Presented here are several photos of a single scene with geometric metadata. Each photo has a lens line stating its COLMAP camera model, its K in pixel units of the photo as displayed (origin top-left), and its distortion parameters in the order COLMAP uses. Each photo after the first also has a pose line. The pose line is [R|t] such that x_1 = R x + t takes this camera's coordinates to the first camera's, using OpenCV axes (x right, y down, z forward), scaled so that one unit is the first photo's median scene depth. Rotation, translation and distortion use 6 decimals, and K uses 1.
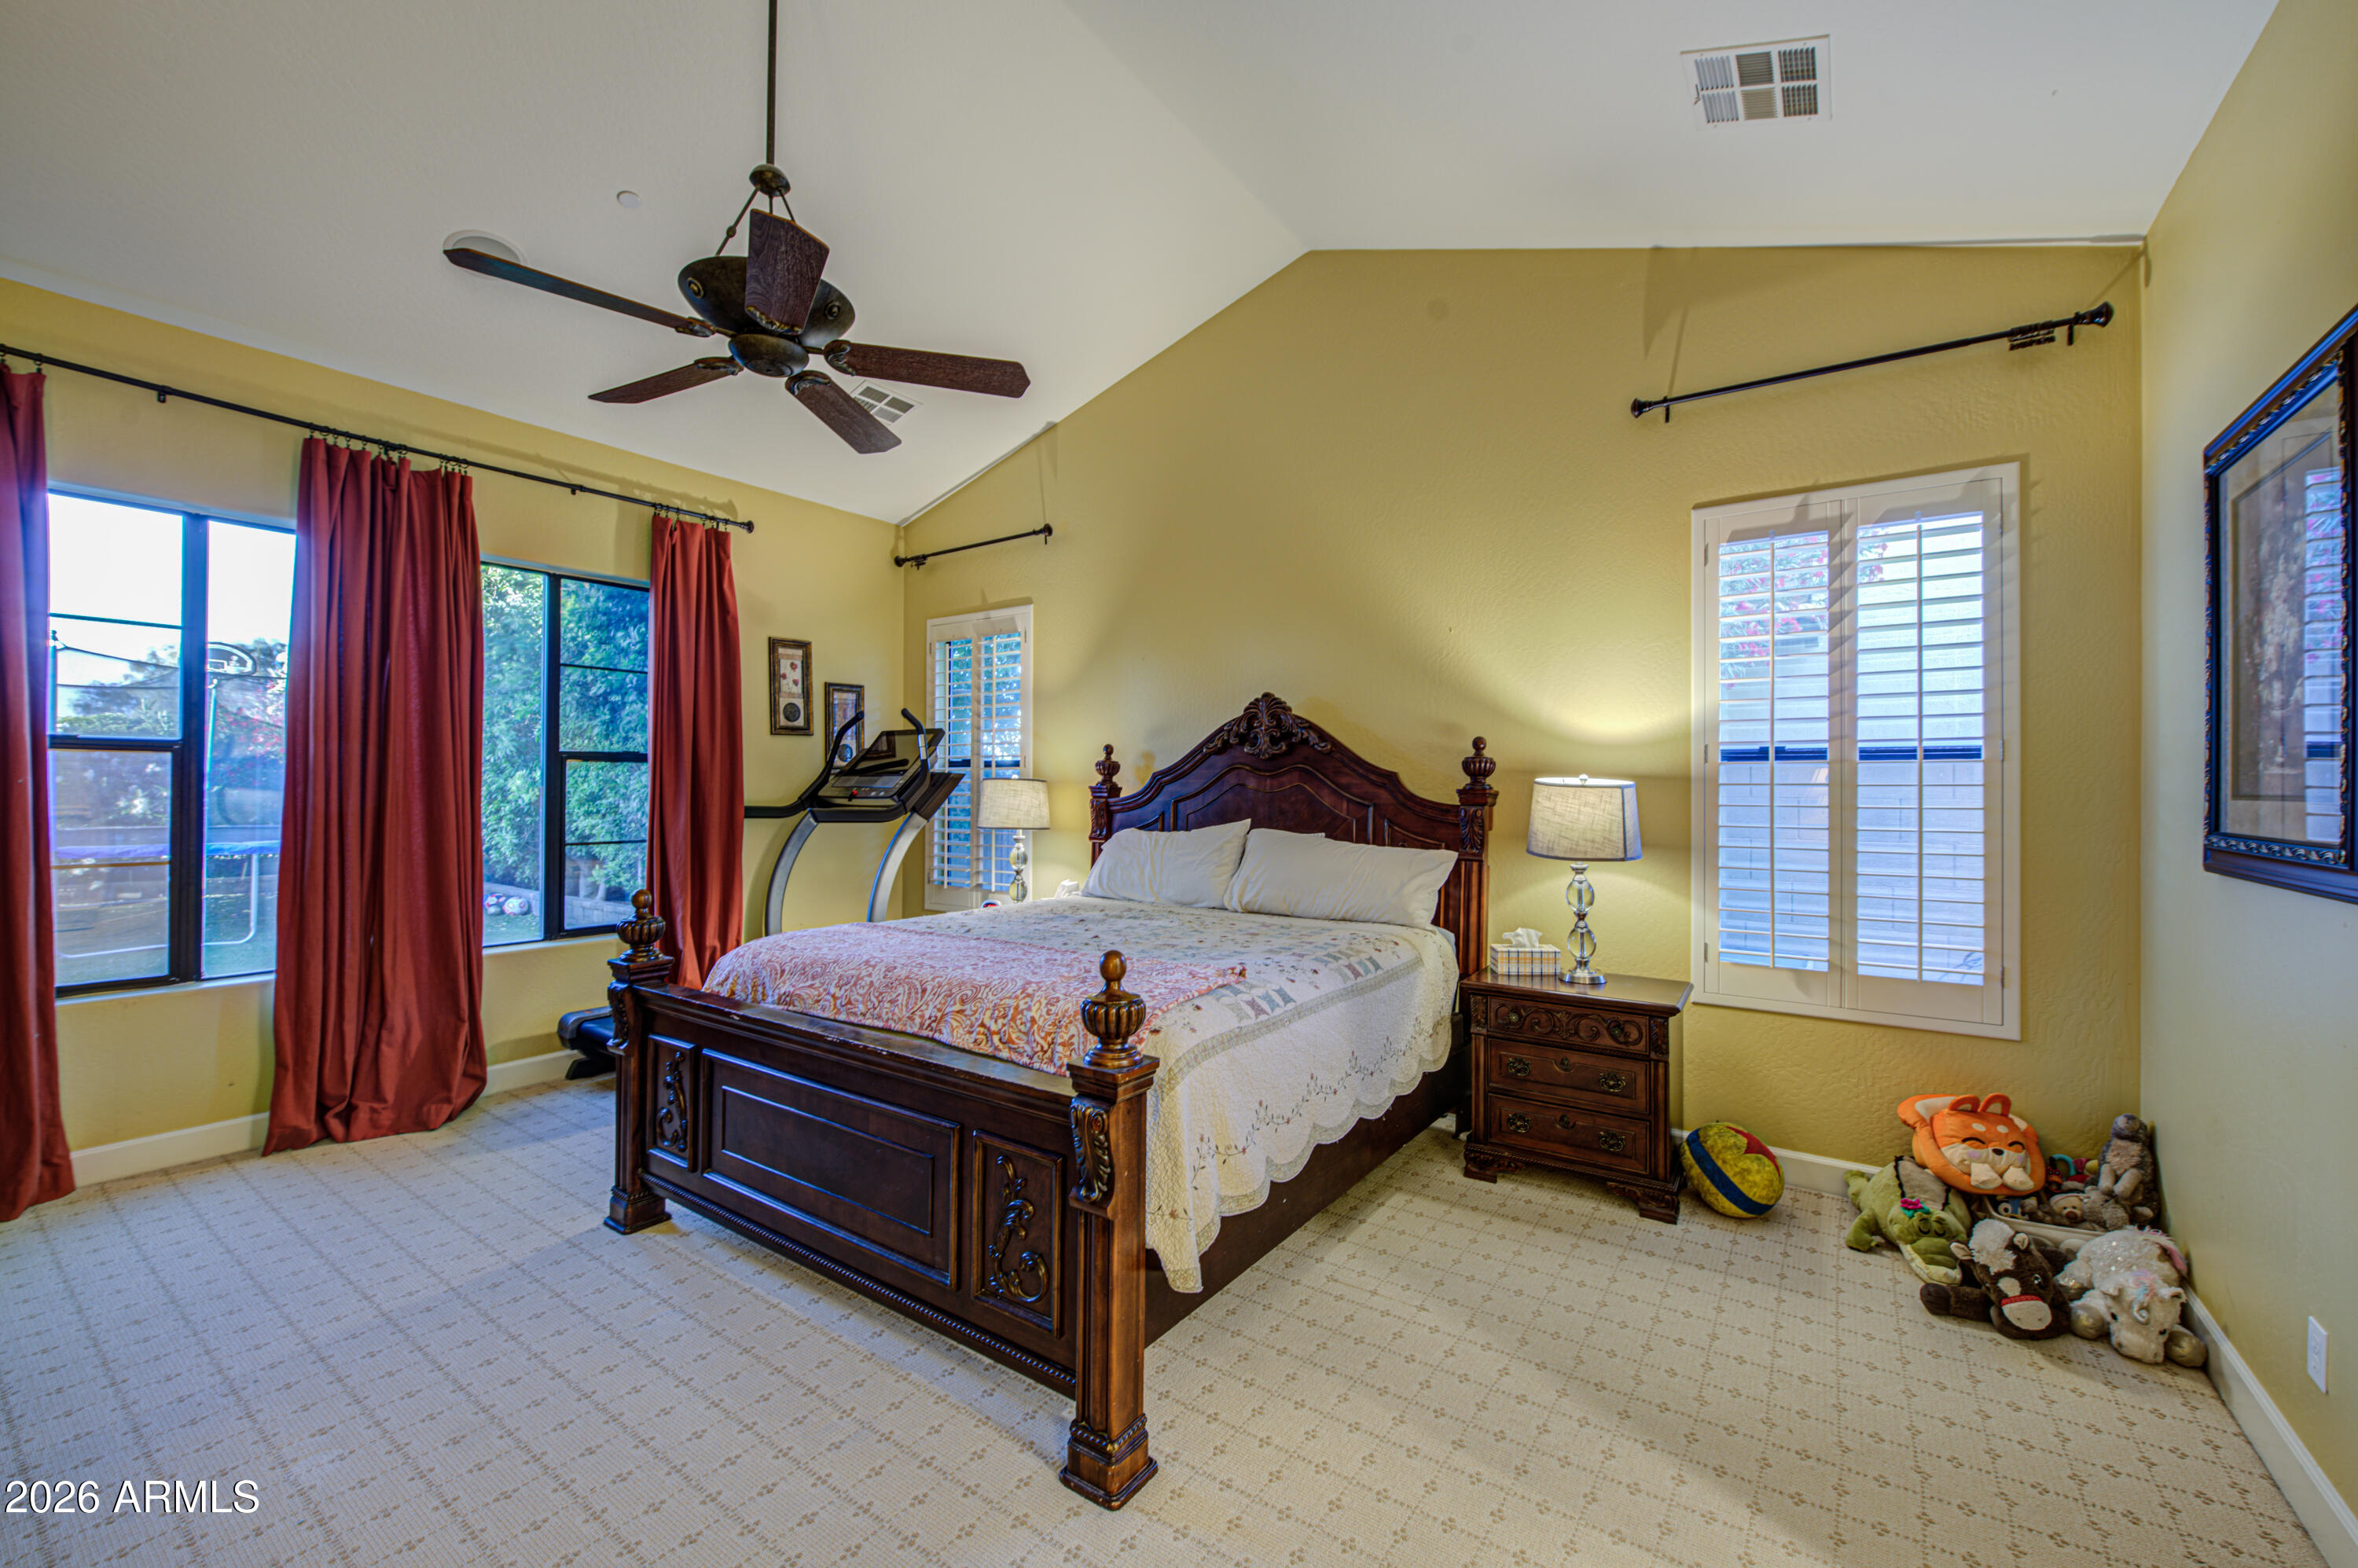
lens RADIAL K [[925.8, 0, 1178.6], [0, 925.8, 778.0], [0, 0, 1]] dist [-0.002121, -0.000300]
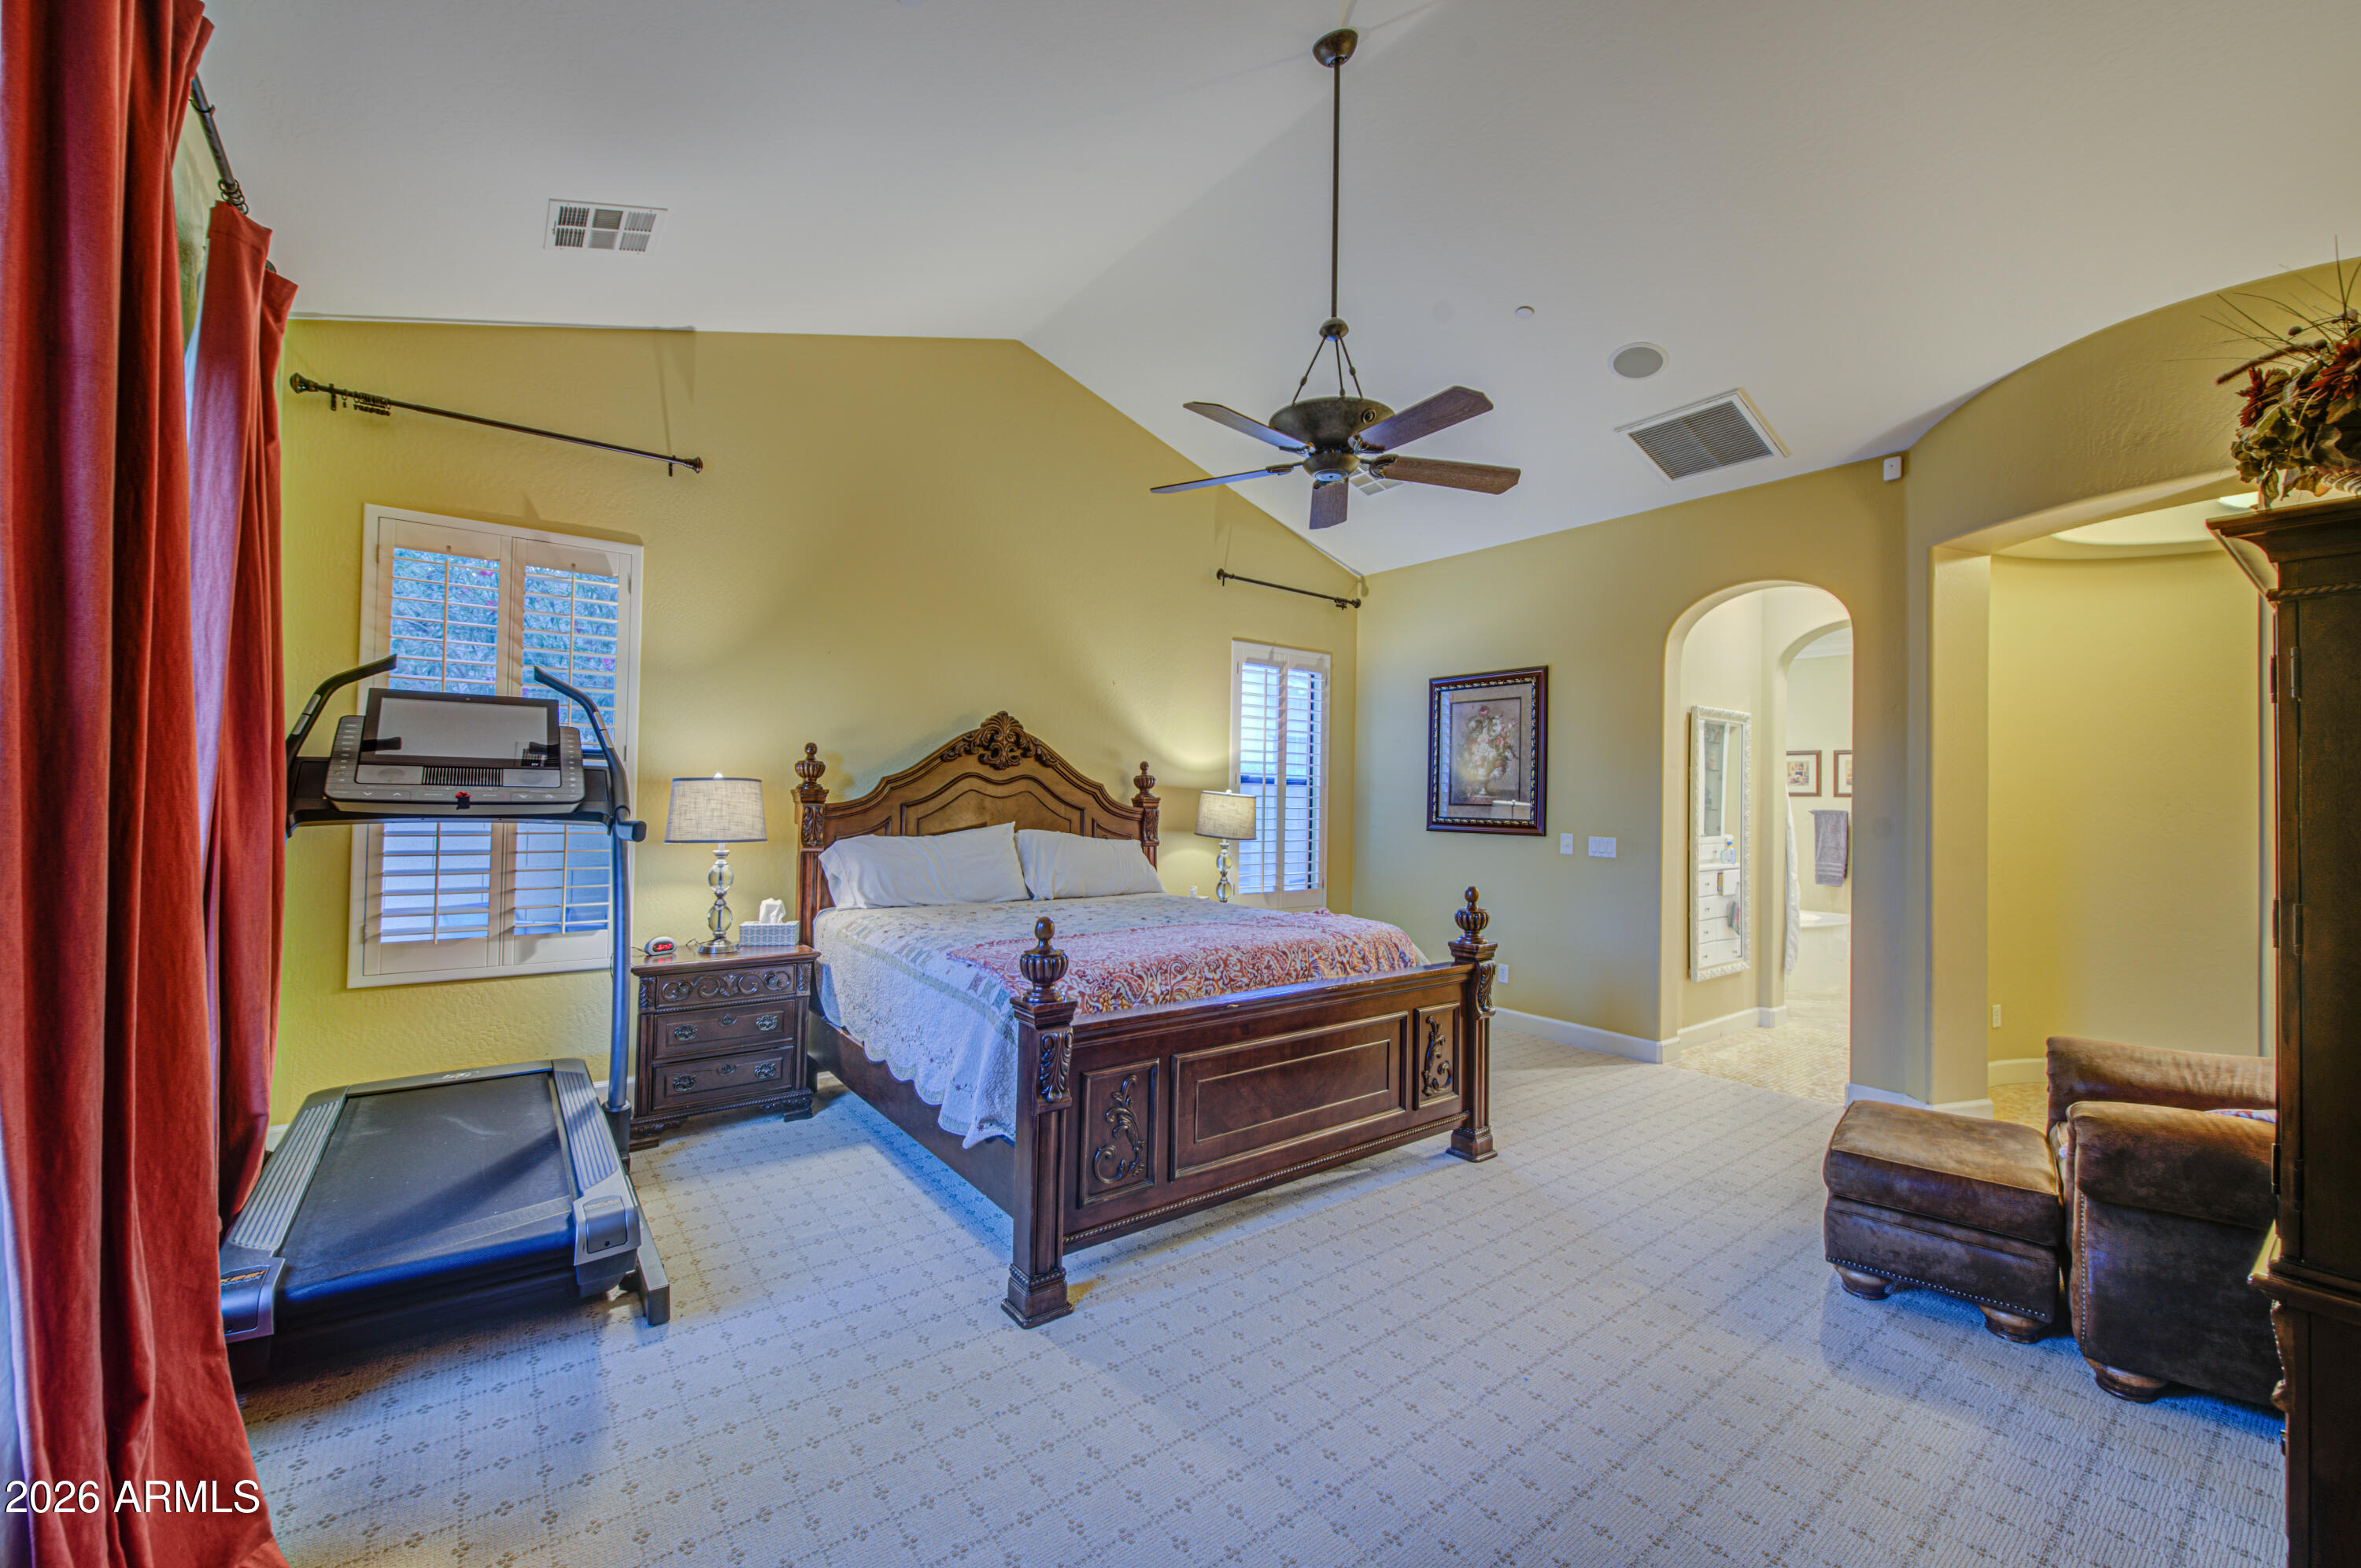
lens RADIAL K [[942.6, 0, 1181.4], [0, 942.6, 780.0], [0, 0, 1]] dist [-0.001725, -0.000132]
pose [[0.307037, 0.018971, 0.951508, -1.206281], [-0.028629, 0.999533, -0.010691, -0.000957], [-0.951267, -0.023959, 0.307437, 0.543650]]
